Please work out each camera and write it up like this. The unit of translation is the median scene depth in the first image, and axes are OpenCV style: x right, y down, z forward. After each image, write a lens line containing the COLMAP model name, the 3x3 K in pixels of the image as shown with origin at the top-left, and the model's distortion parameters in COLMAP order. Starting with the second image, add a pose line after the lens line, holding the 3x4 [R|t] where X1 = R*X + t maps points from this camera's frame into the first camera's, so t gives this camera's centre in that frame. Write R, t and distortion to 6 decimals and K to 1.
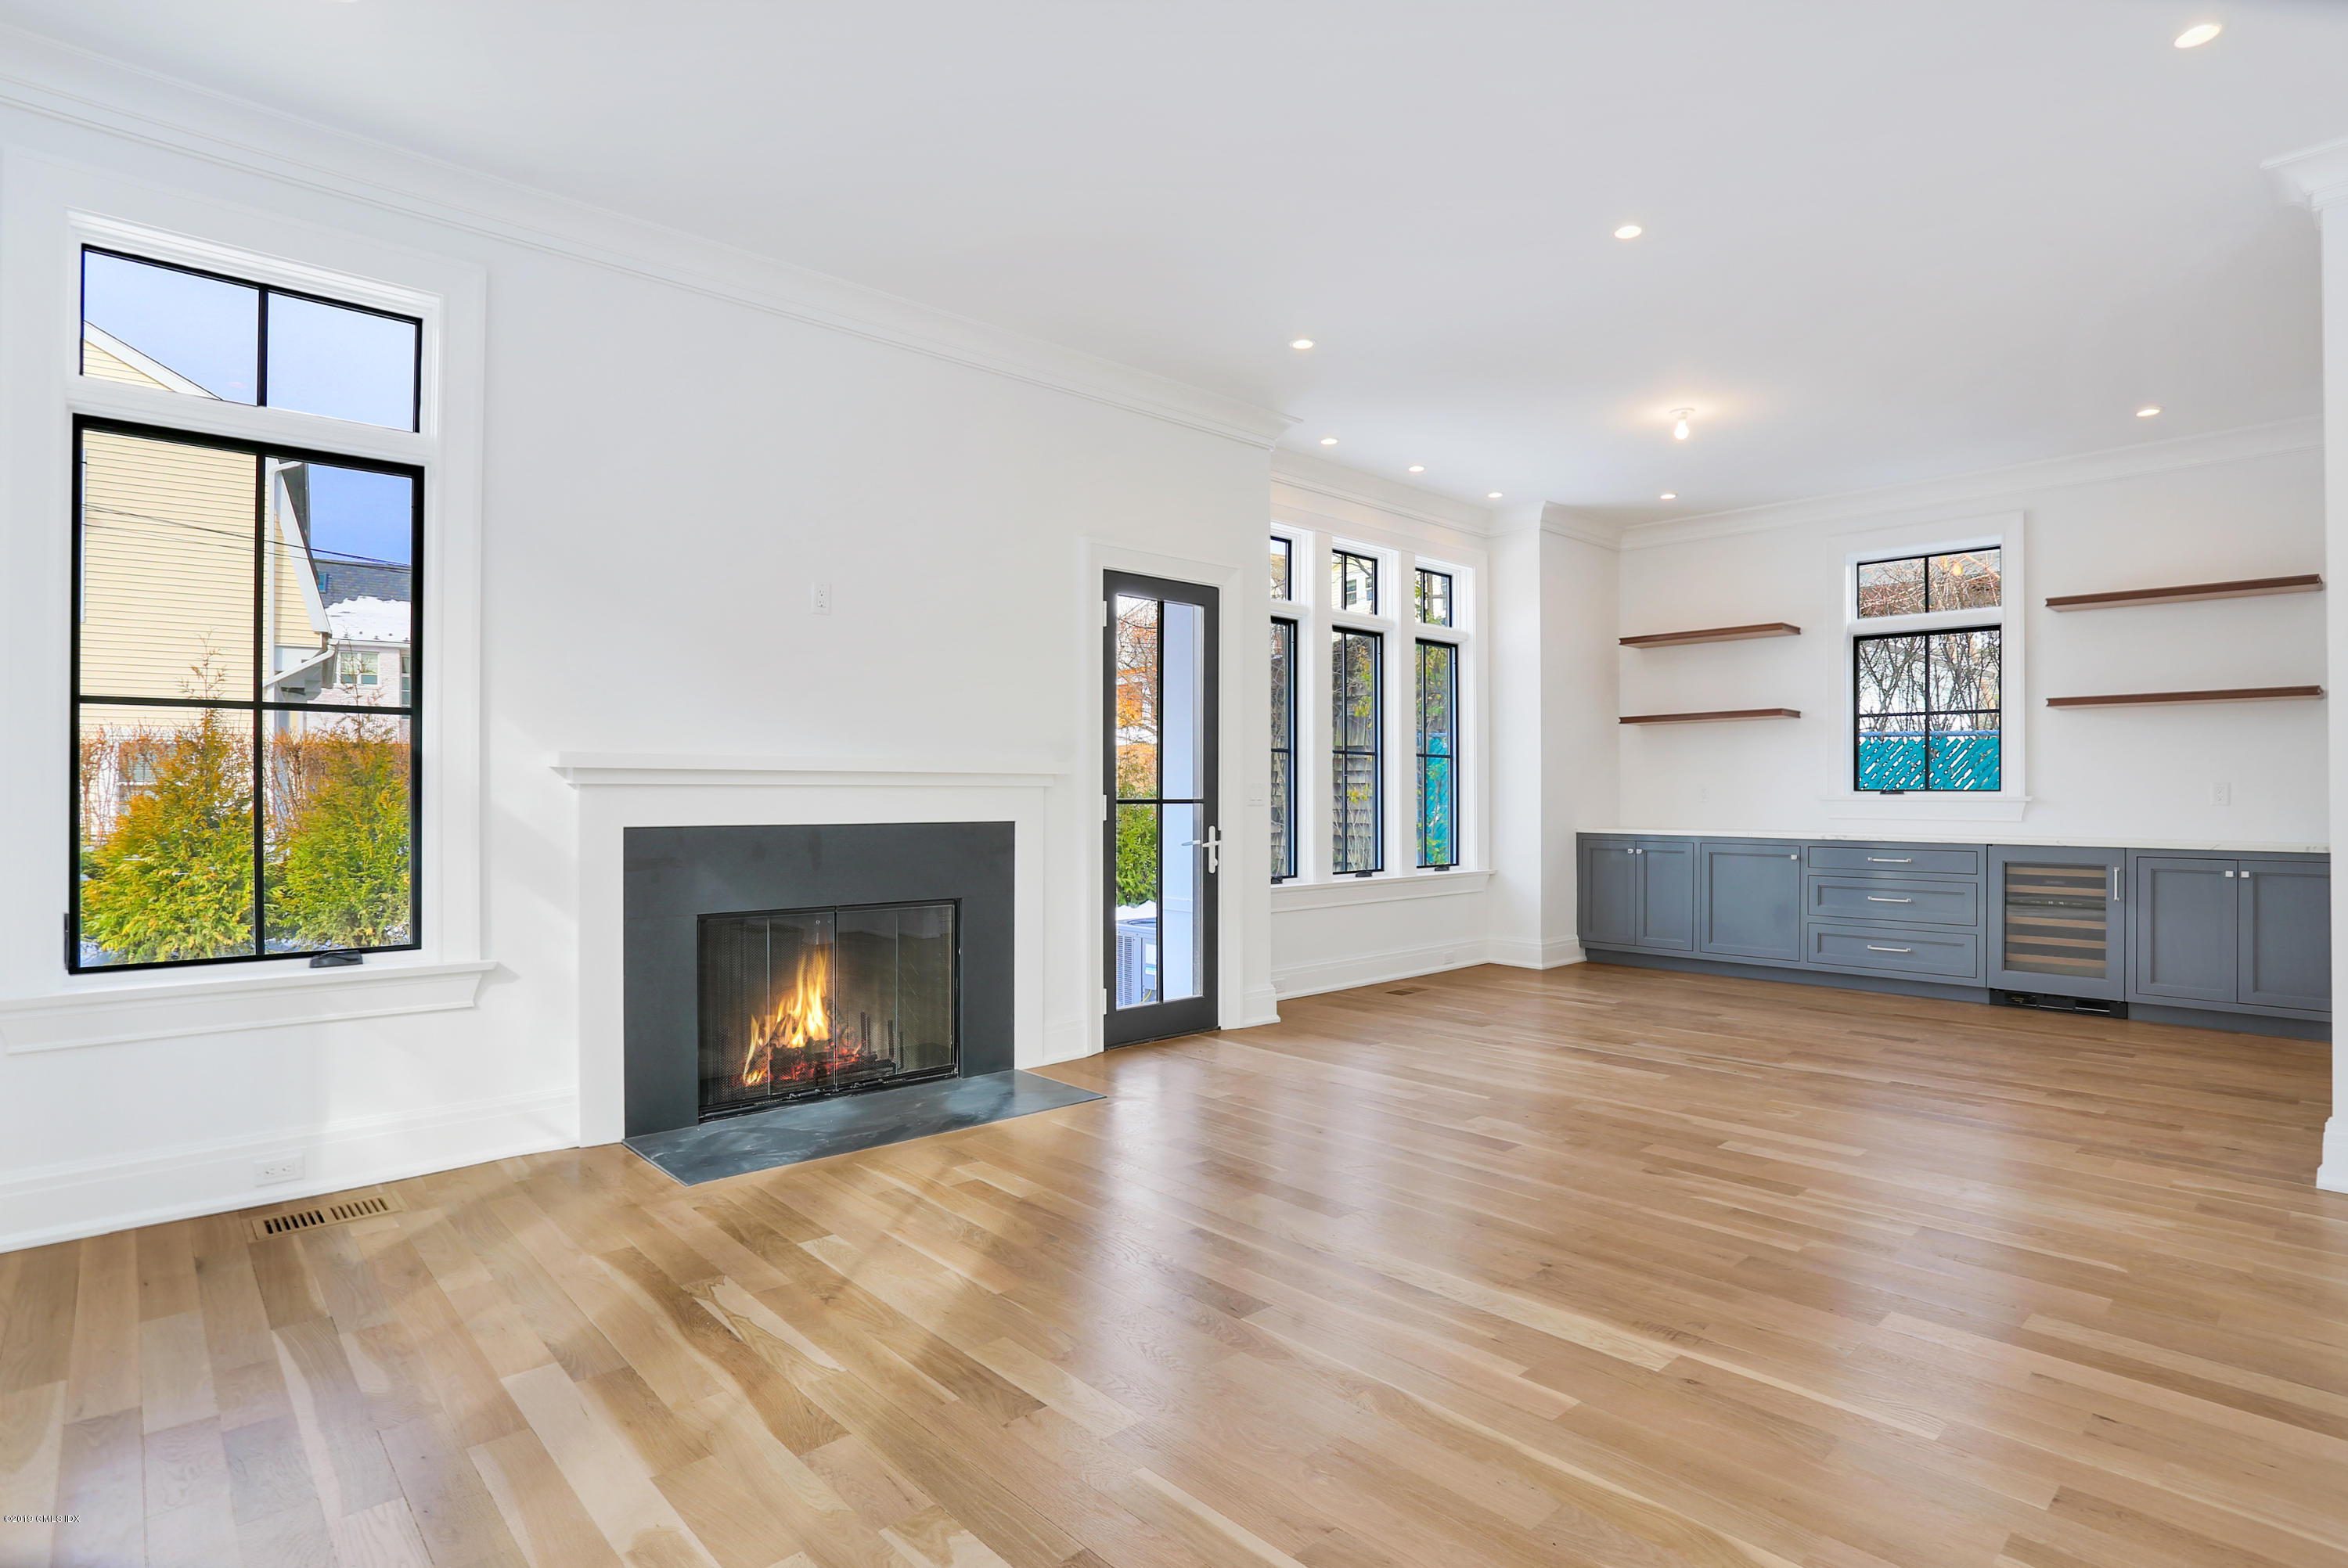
lens RADIAL K [[1237.7, 0, 1174.0], [0, 1237.7, 784.0], [0, 0, 1]] dist [-0.000651, -0.000256]
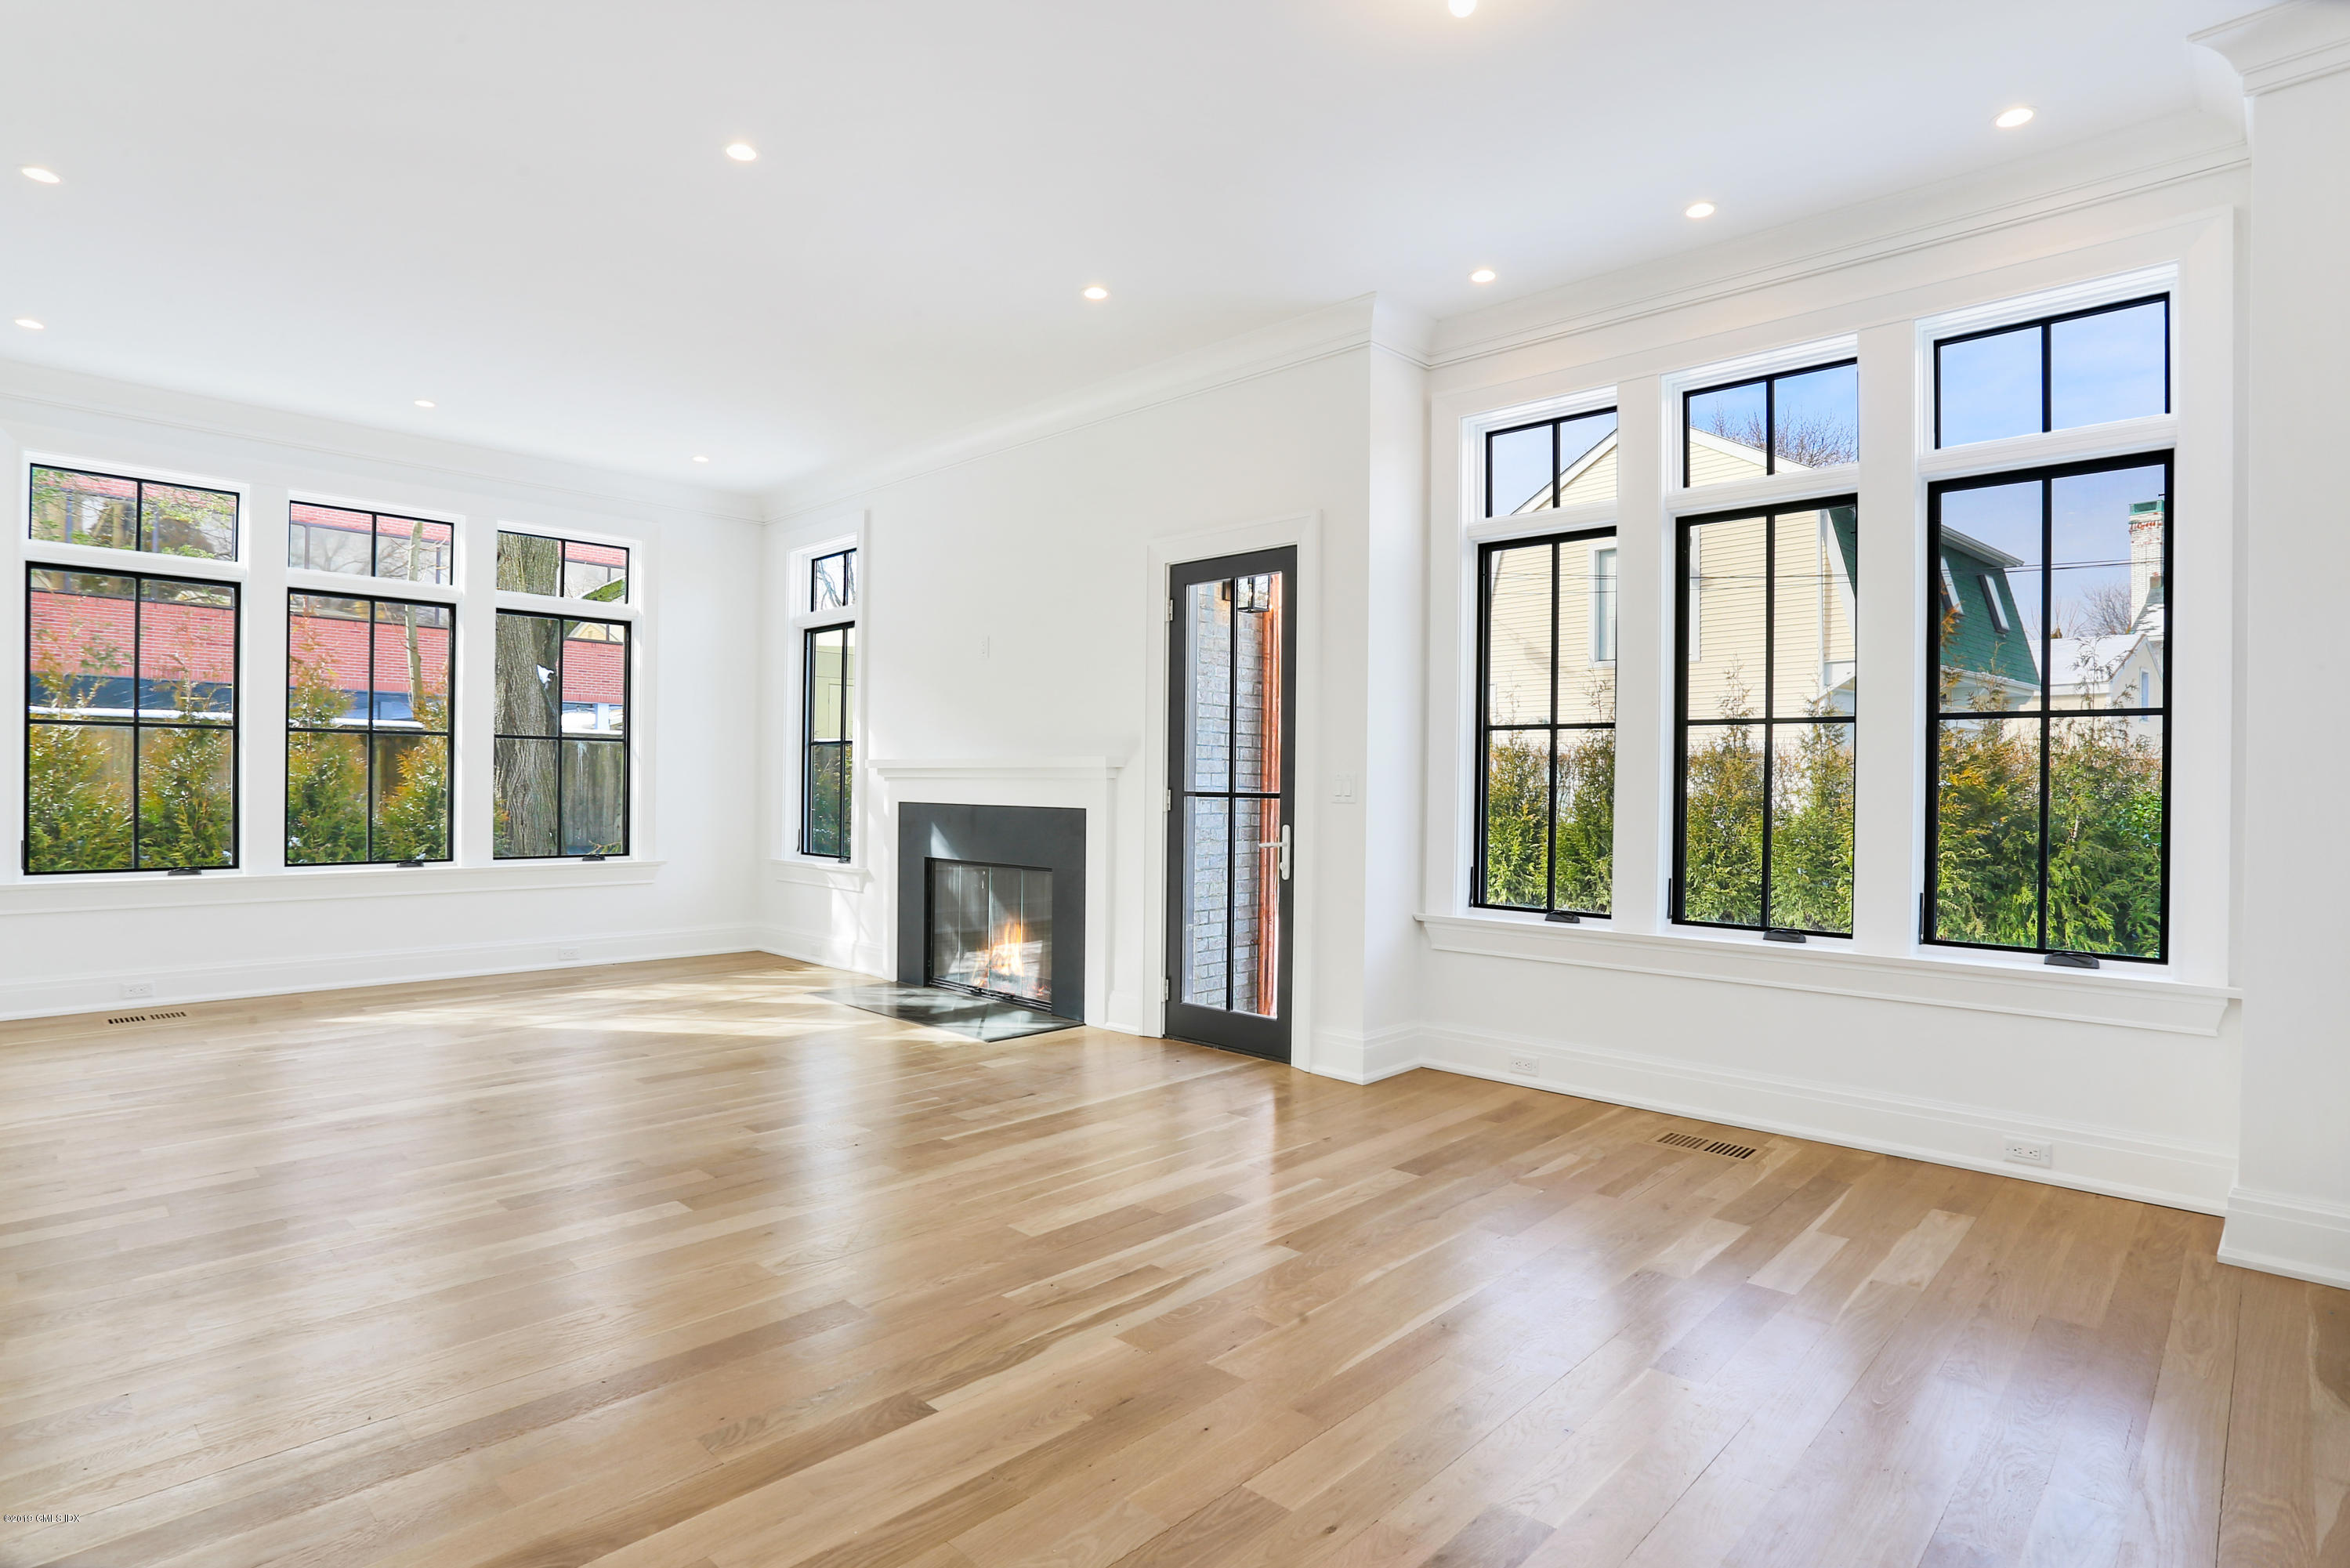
lens RADIAL K [[1166.1, 0, 1175.0], [0, 1166.1, 784.0], [0, 0, 1]] dist [-0.044891, 0.000004]
pose [[0.084669, -0.000623, -0.996409, 0.830694], [-0.004540, 0.999989, -0.001011, 0.006877], [0.996399, 0.004609, 0.084665, 0.851152]]
